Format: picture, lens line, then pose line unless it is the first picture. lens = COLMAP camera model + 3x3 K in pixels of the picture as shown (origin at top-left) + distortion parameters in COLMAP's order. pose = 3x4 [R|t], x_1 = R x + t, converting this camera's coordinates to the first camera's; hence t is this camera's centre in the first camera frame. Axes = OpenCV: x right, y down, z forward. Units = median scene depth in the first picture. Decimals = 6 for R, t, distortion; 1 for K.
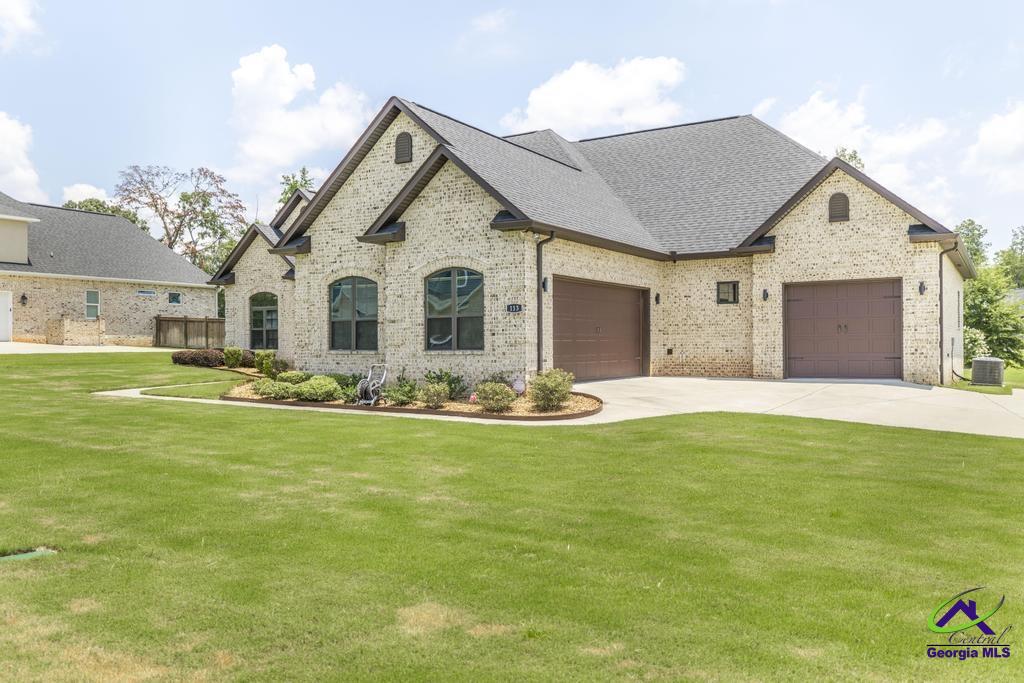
lens RADIAL K [[791.7, 0, 512.0], [0, 791.7, 341.5], [0, 0, 1]] dist [0.003371, -0.000484]
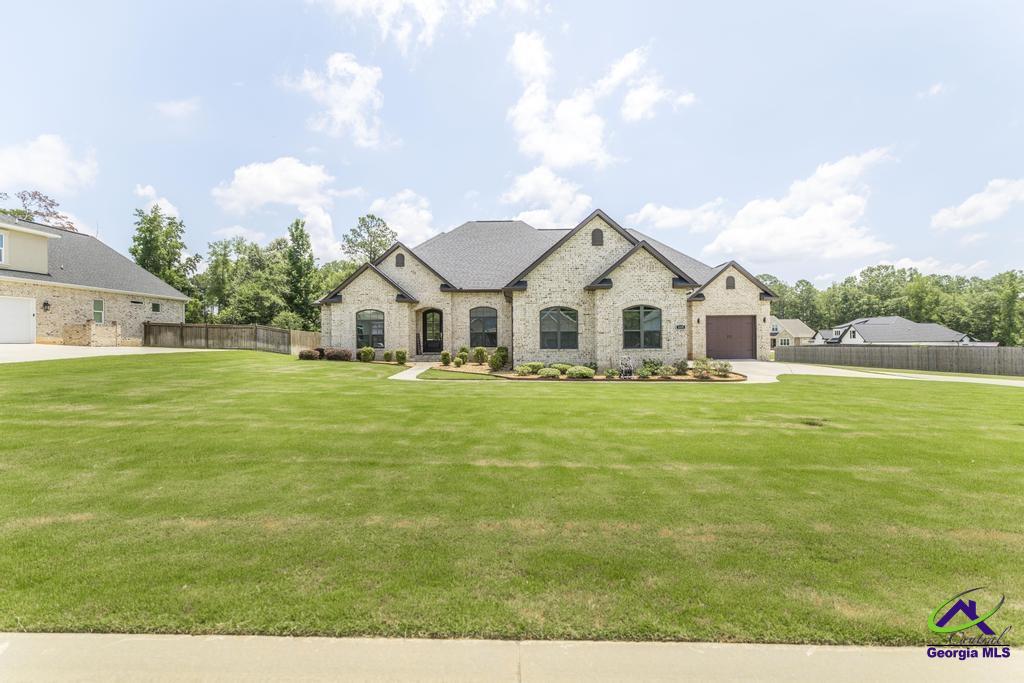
lens RADIAL K [[494.2, 0, 512.0], [0, 494.2, 341.5], [0, 0, 1]] dist [0.002004, 0.000332]
pose [[0.861275, -0.002211, 0.508135, -0.844650], [0.000902, 0.999996, 0.002823, -0.008412], [-0.508139, -0.001973, 0.861273, 0.119911]]
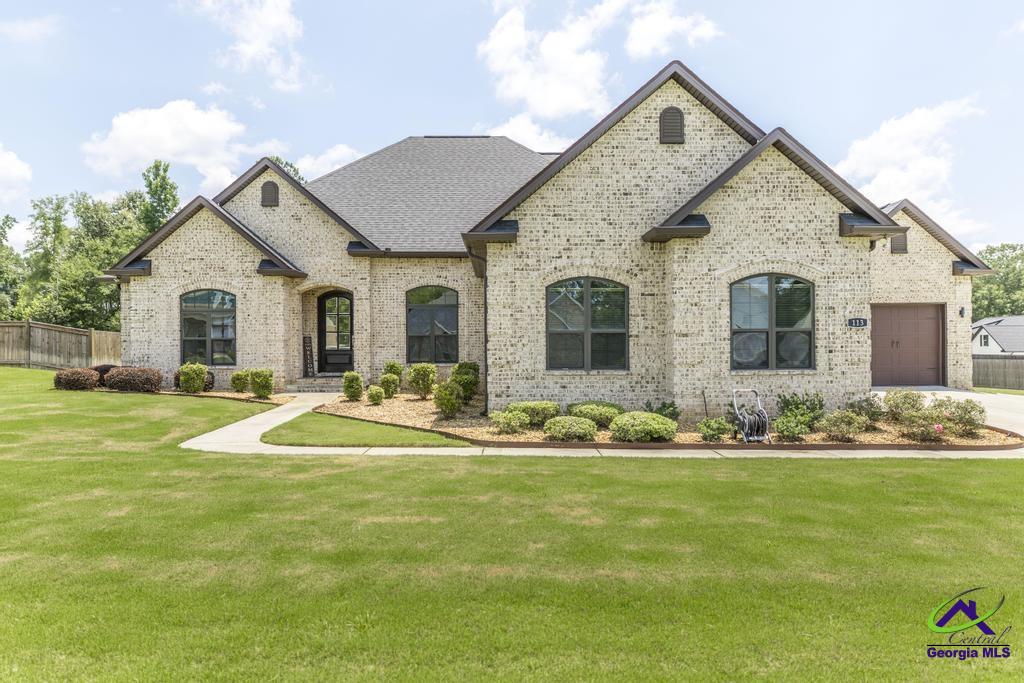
lens RADIAL K [[668.0, 0, 512.0], [0, 668.0, 341.5], [0, 0, 1]] dist [0.008015, 0.000206]
pose [[0.844648, 0.005110, 0.535297, -0.625734], [-0.000451, 0.999961, -0.008835, -0.011558], [-0.535321, 0.007221, 0.844618, 0.478972]]
